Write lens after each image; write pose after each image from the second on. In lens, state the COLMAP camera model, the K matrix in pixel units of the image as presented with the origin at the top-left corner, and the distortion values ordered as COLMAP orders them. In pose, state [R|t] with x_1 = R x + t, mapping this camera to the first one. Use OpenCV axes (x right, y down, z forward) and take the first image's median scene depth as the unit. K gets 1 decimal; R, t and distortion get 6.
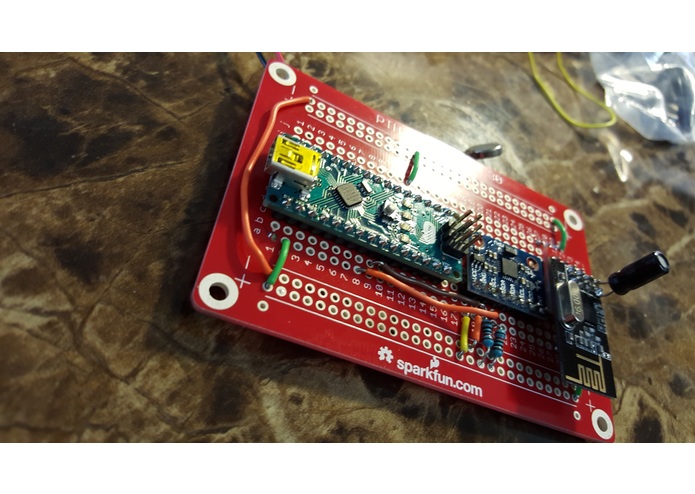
lens RADIAL K [[452.3, 0, 347.5], [0, 452.3, 247.0], [0, 0, 1]] dist [0.098975, -0.139844]
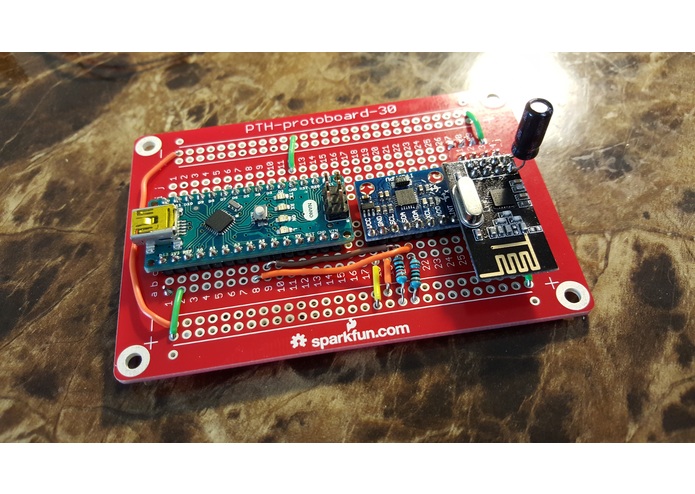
lens RADIAL K [[452.3, 0, 347.5], [0, 452.3, 247.0], [0, 0, 1]] dist [0.098975, -0.139844]
pose [[0.836428, -0.477270, -0.269446, 0.547380], [0.490919, 0.871001, -0.018870, 0.114726], [0.243694, -0.116493, 0.962831, 0.019654]]
